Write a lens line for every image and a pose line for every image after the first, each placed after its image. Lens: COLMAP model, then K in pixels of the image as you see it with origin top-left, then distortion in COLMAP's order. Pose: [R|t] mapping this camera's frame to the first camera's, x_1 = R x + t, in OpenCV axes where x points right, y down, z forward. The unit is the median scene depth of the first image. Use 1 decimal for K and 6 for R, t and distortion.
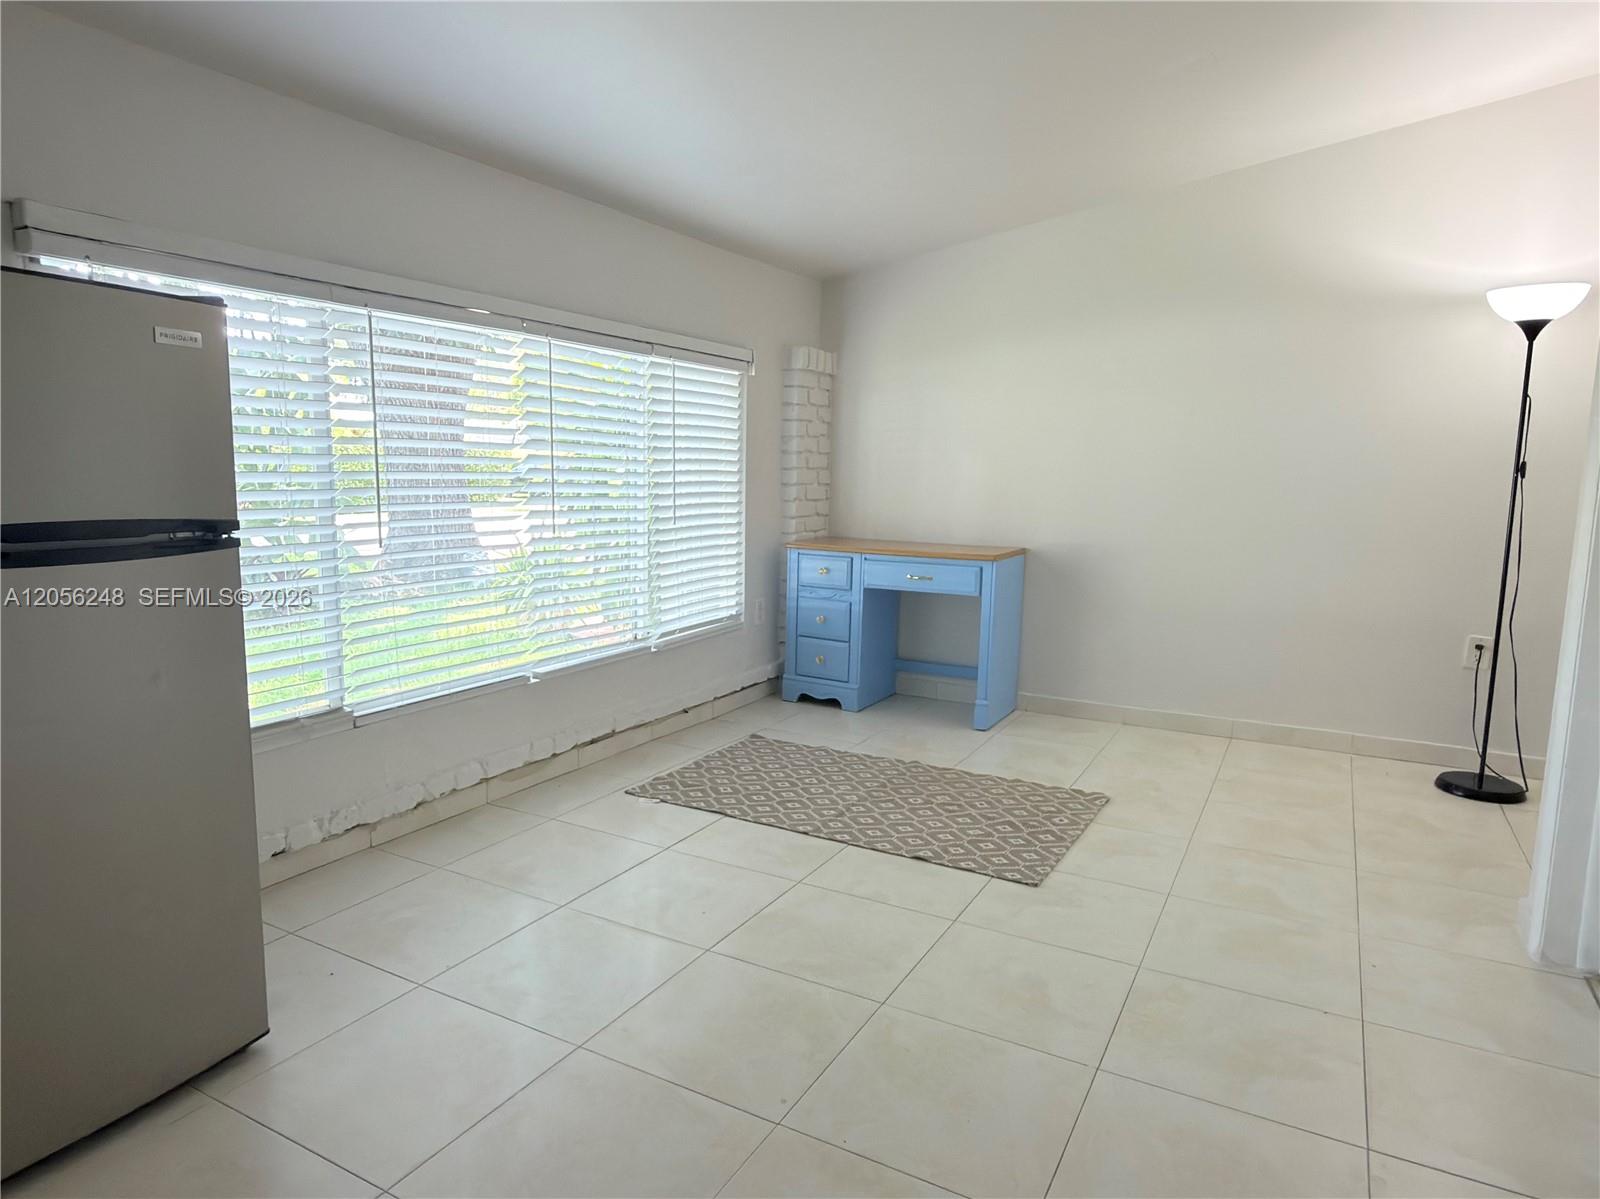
lens RADIAL K [[973.1, 0, 800.0], [0, 973.1, 599.5], [0, 0, 1]] dist [0.001175, 0.000029]
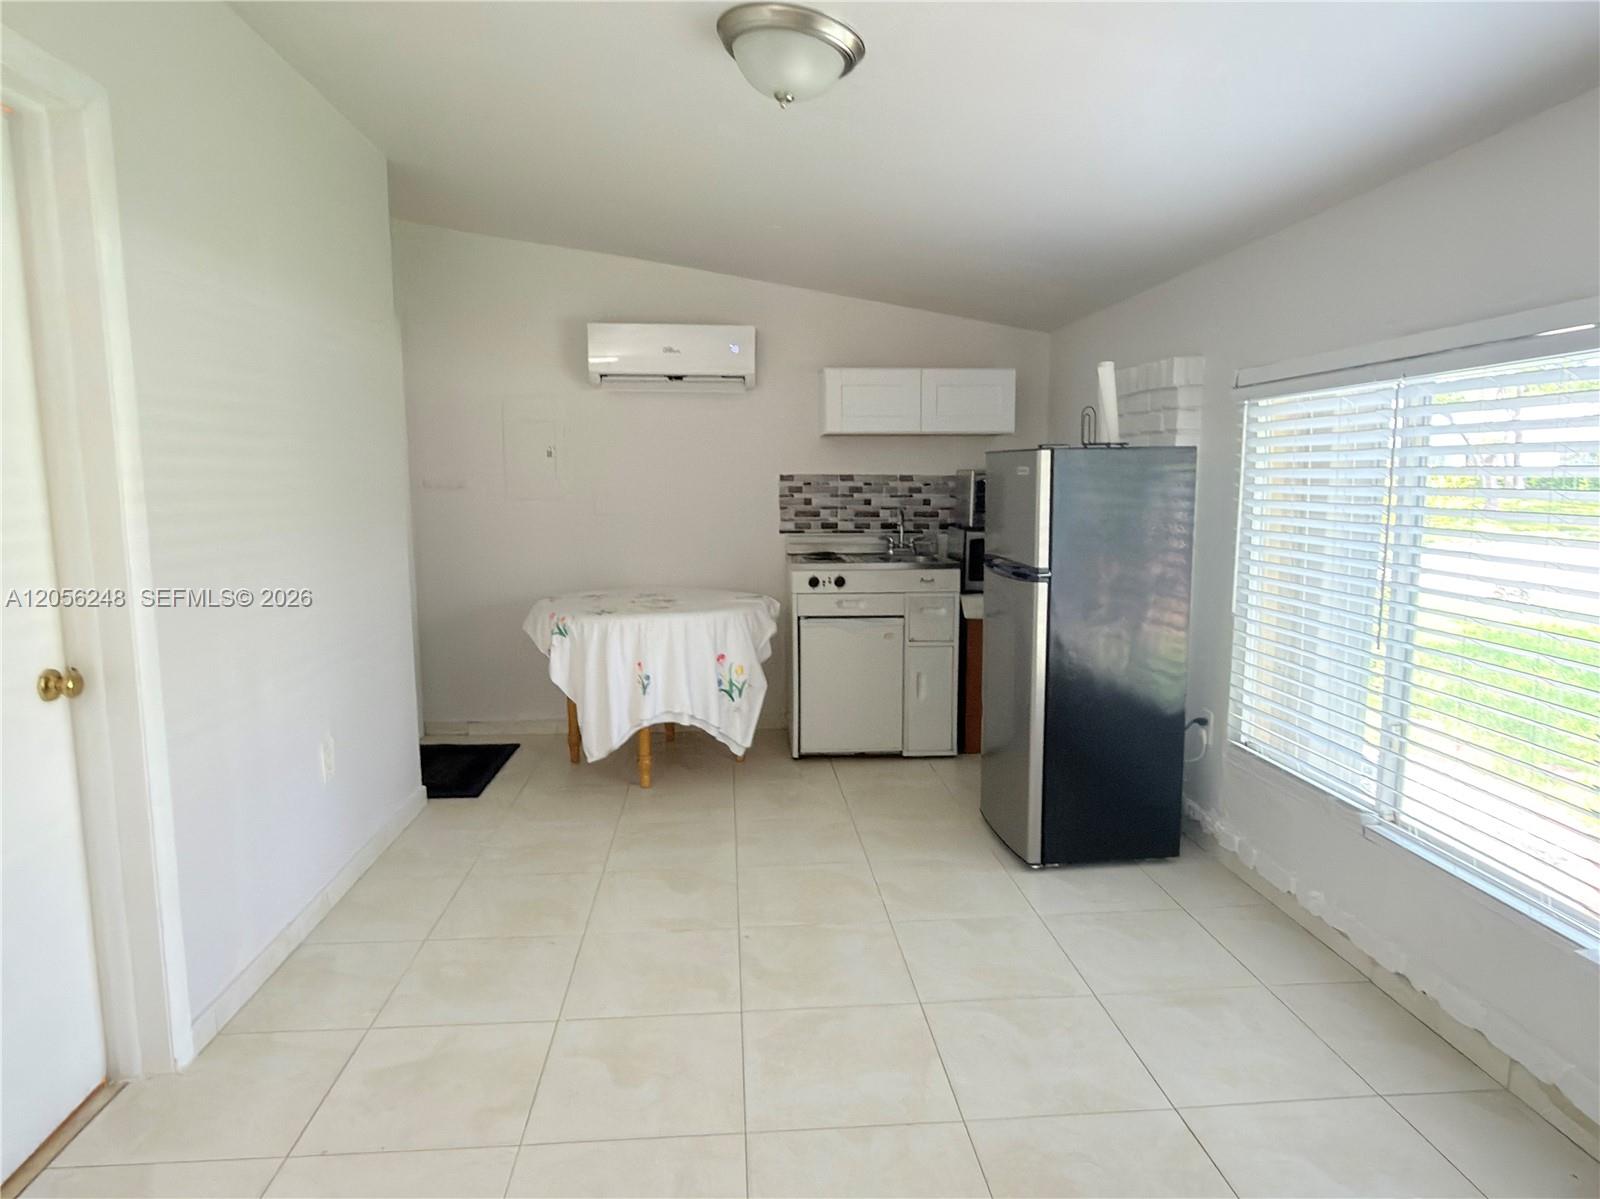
lens RADIAL K [[973.1, 0, 800.0], [0, 973.1, 599.5], [0, 0, 1]] dist [0.001175, 0.000029]
pose [[-0.838780, 0.052857, -0.541898, 0.376756], [-0.089965, 0.968141, 0.233685, -0.202459], [0.536986, 0.244762, -0.807303, 1.111146]]
